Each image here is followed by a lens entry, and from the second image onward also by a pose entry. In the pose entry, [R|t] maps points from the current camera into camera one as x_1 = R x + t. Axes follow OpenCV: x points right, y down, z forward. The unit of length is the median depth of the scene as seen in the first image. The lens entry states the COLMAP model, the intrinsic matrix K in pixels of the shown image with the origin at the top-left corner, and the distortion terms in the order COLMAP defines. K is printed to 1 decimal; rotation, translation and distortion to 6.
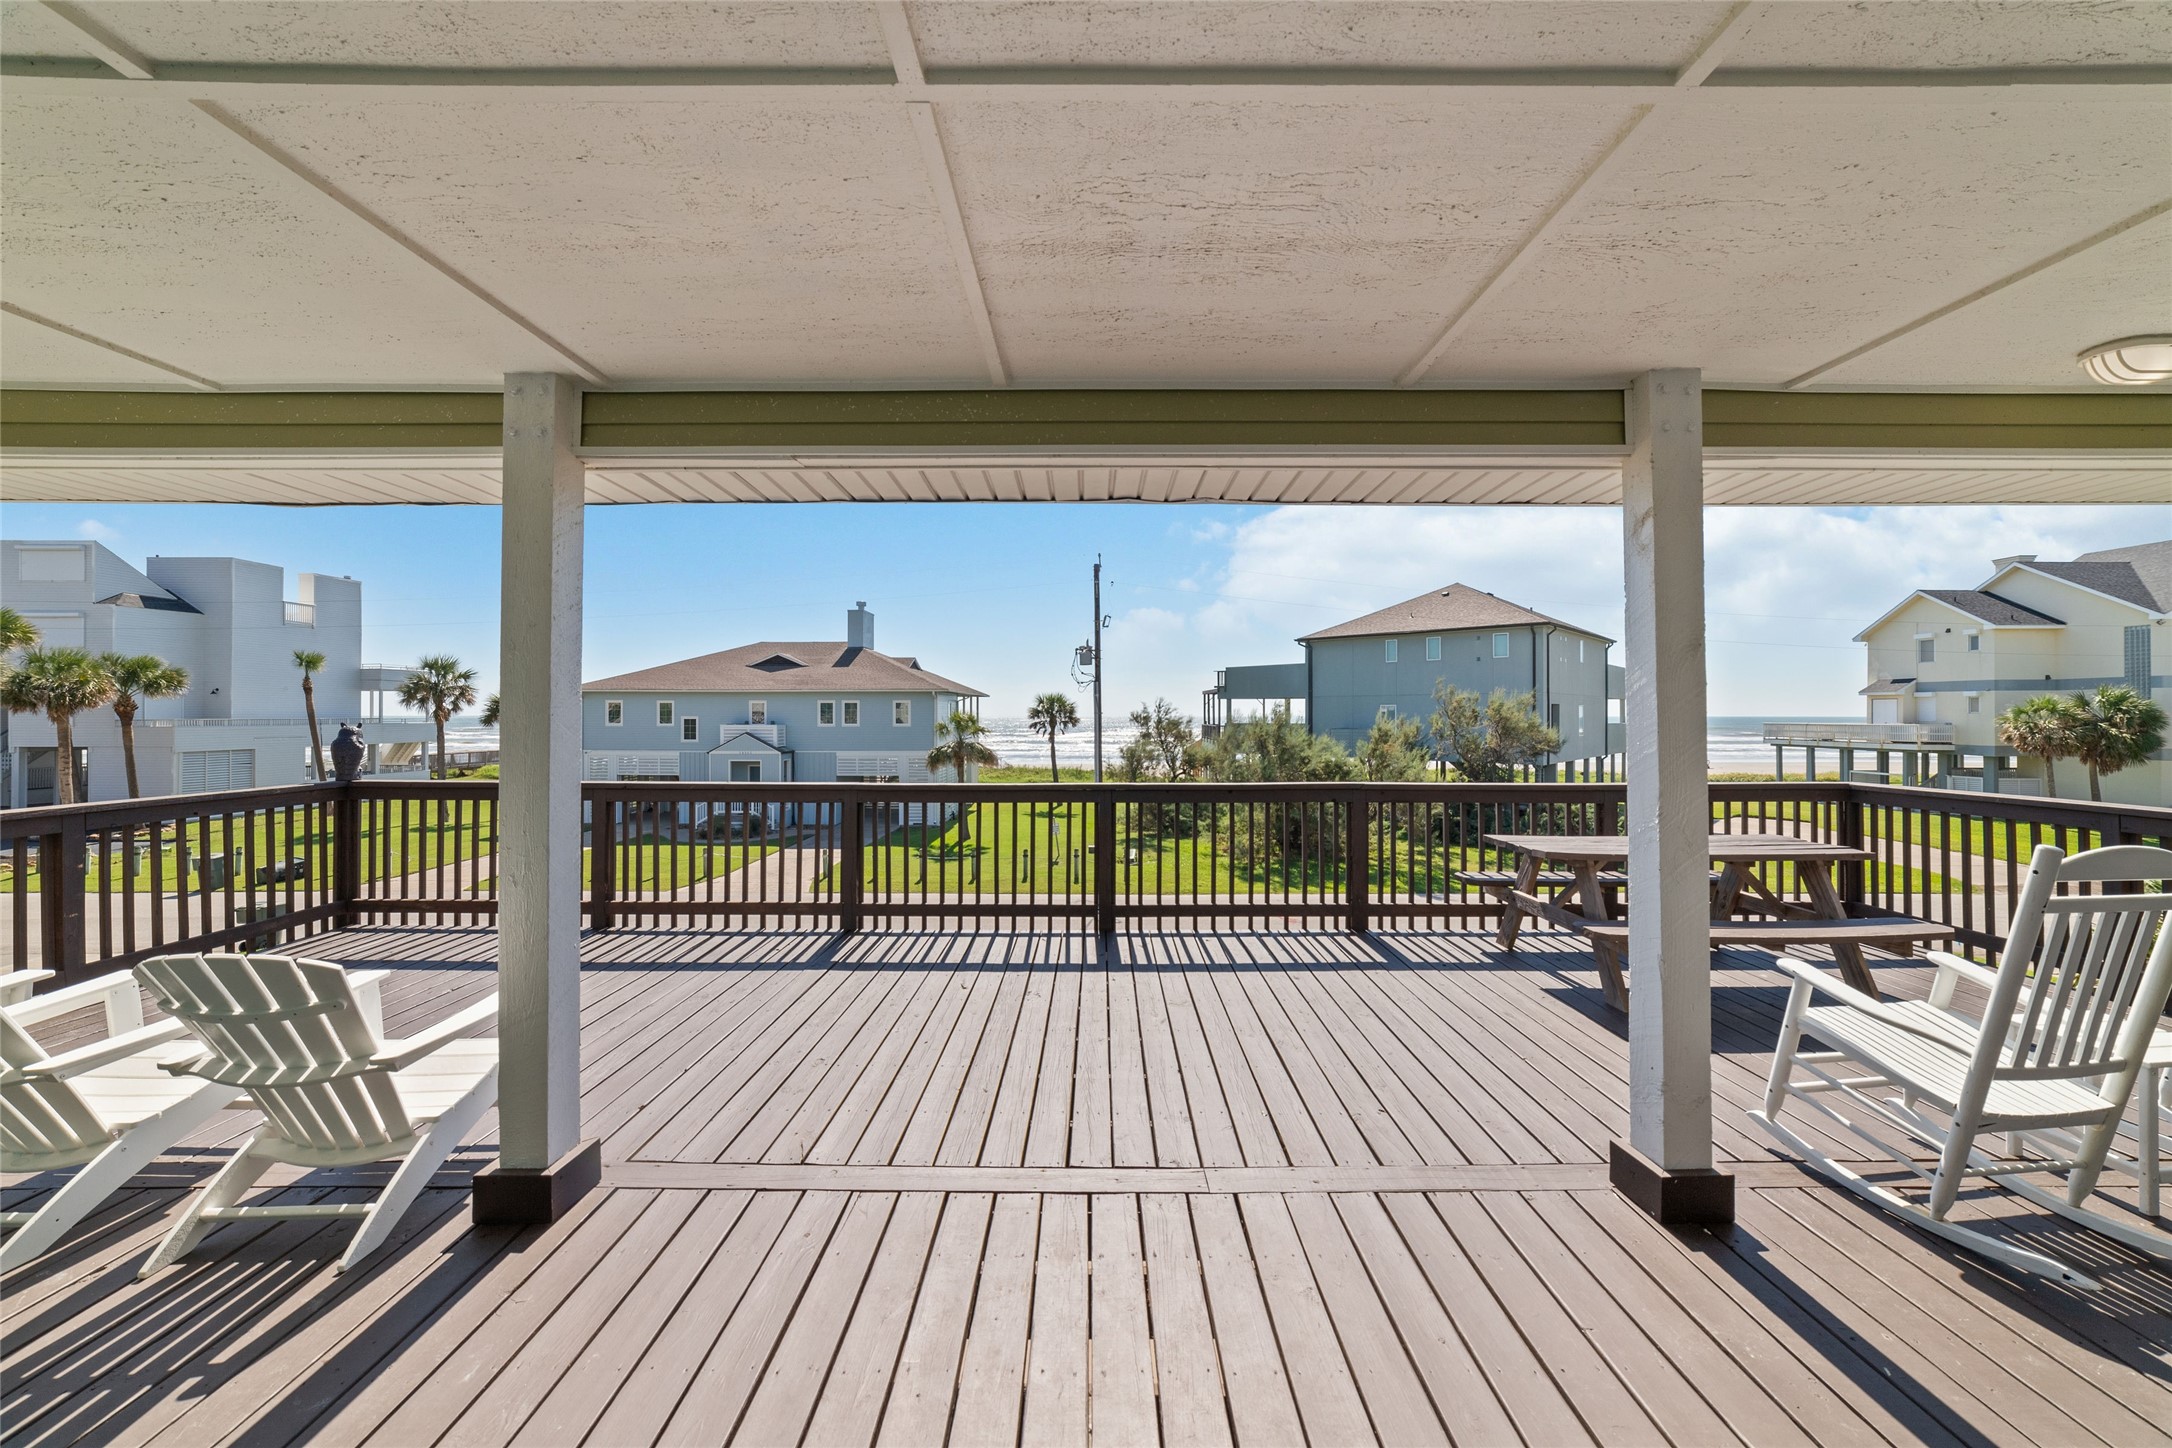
lens RADIAL K [[832.3, 0, 1090.2], [0, 832.3, 714.5], [0, 0, 1]] dist [-0.020794, 0.008264]
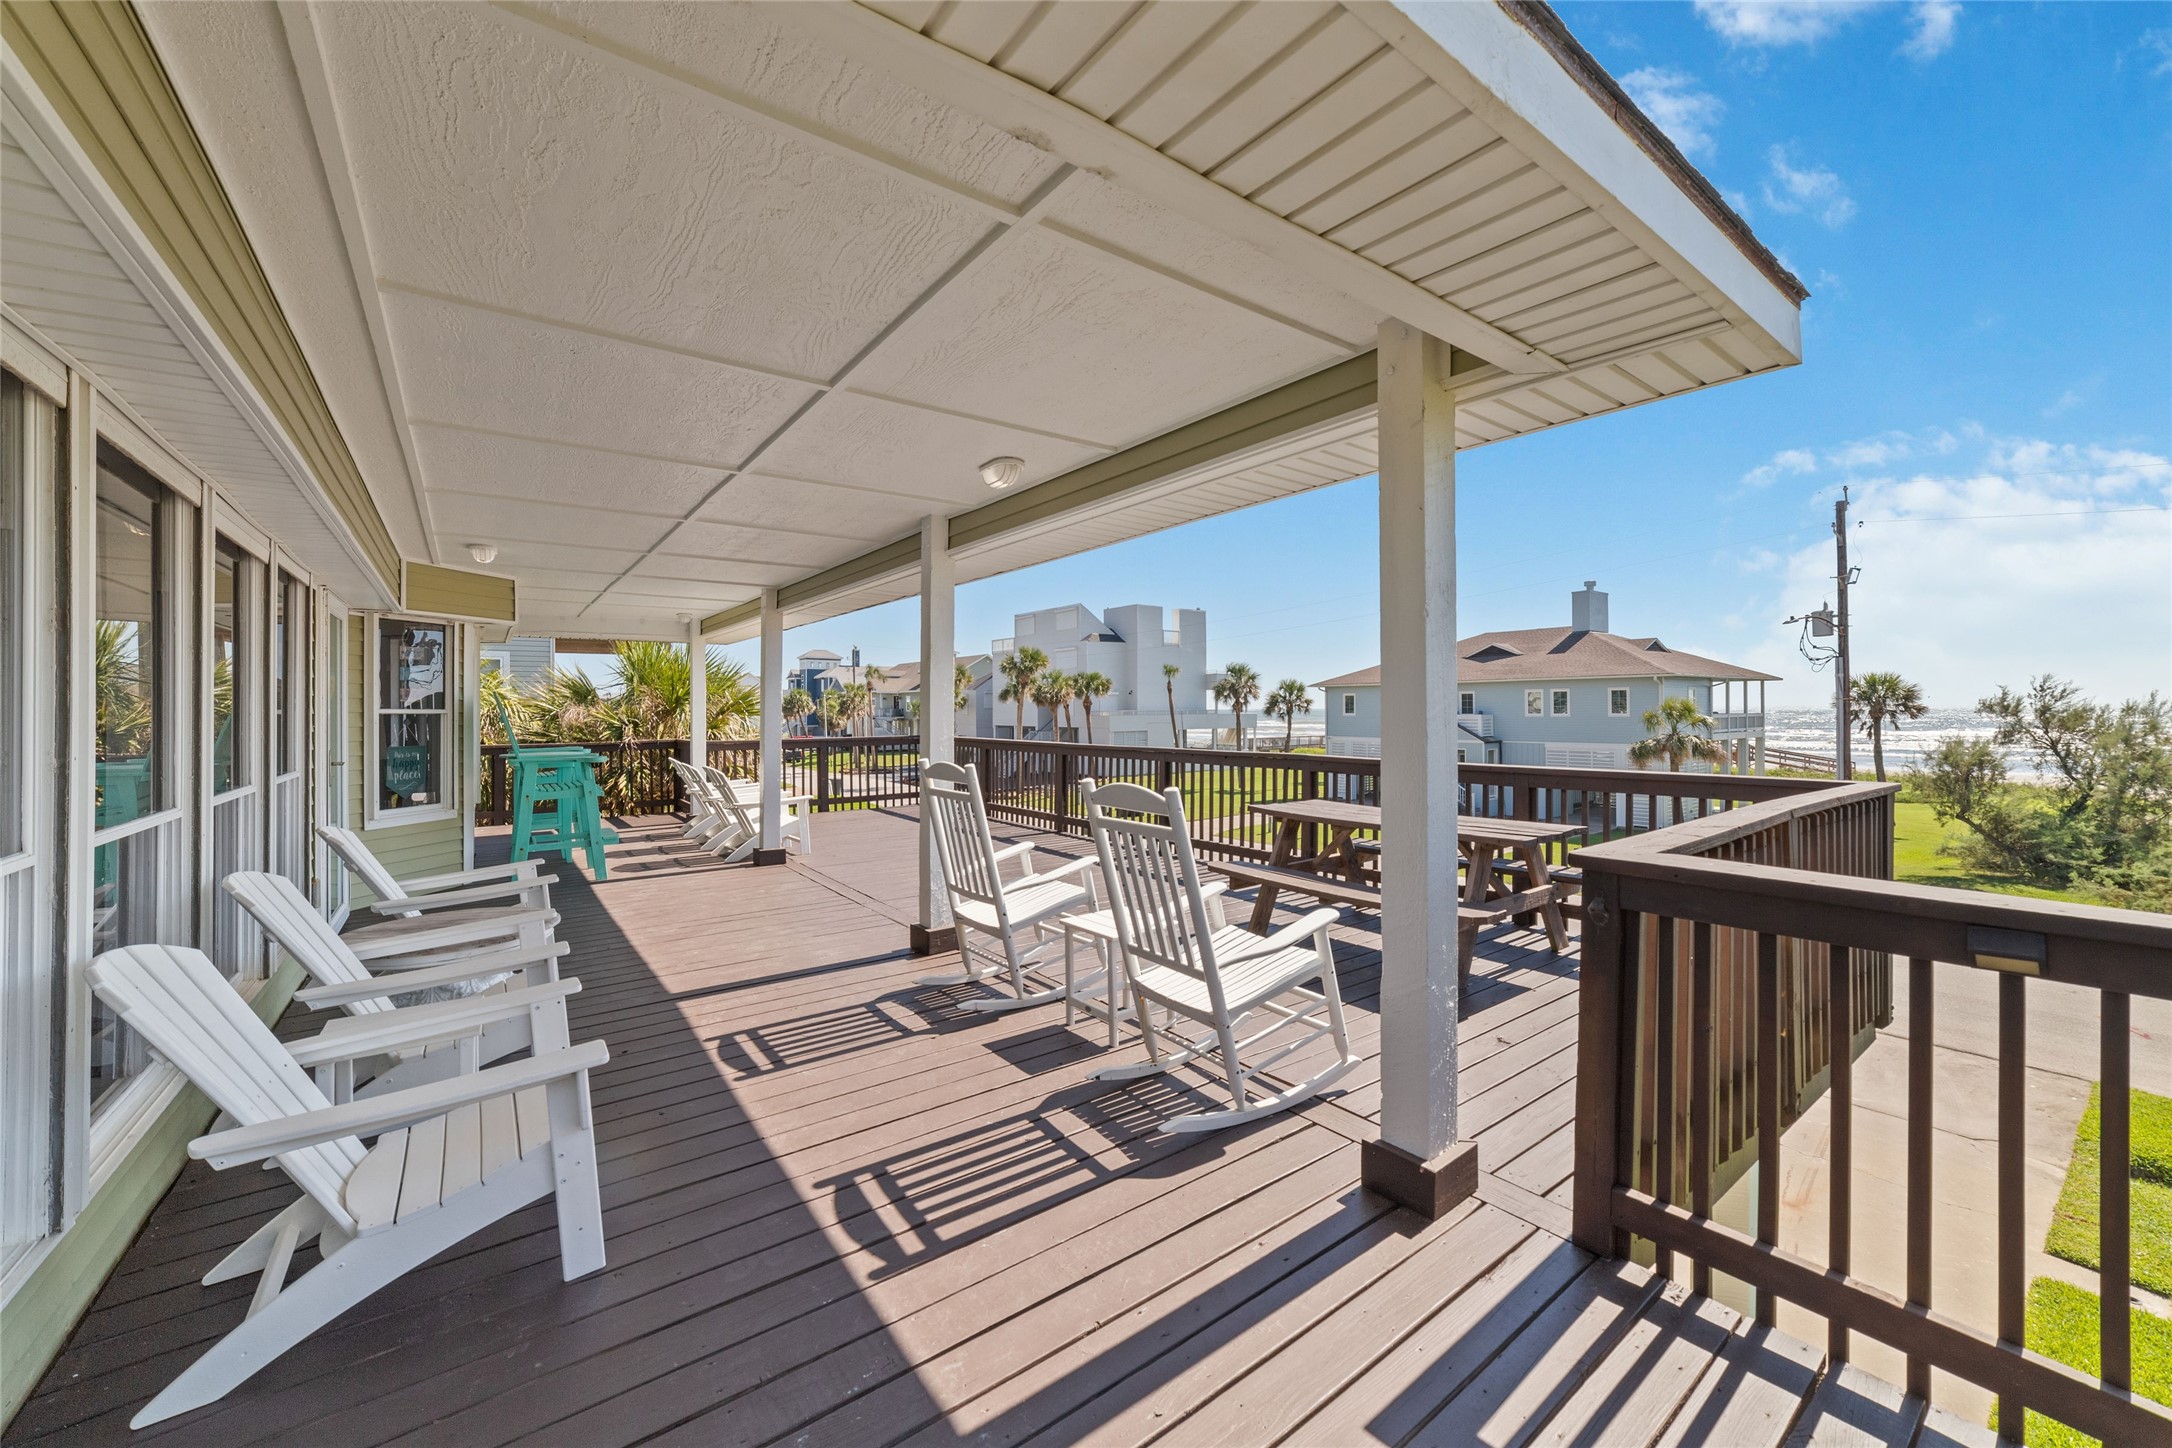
lens RADIAL K [[837.6, 0, 1094.9], [0, 837.6, 710.2], [0, 0, 1]] dist [-0.022239, 0.008070]
pose [[0.602312, -0.003239, -0.798254, 0.147356], [0.007096, 0.999974, 0.001297, 0.002152], [0.798229, -0.006445, 0.602319, 0.007508]]
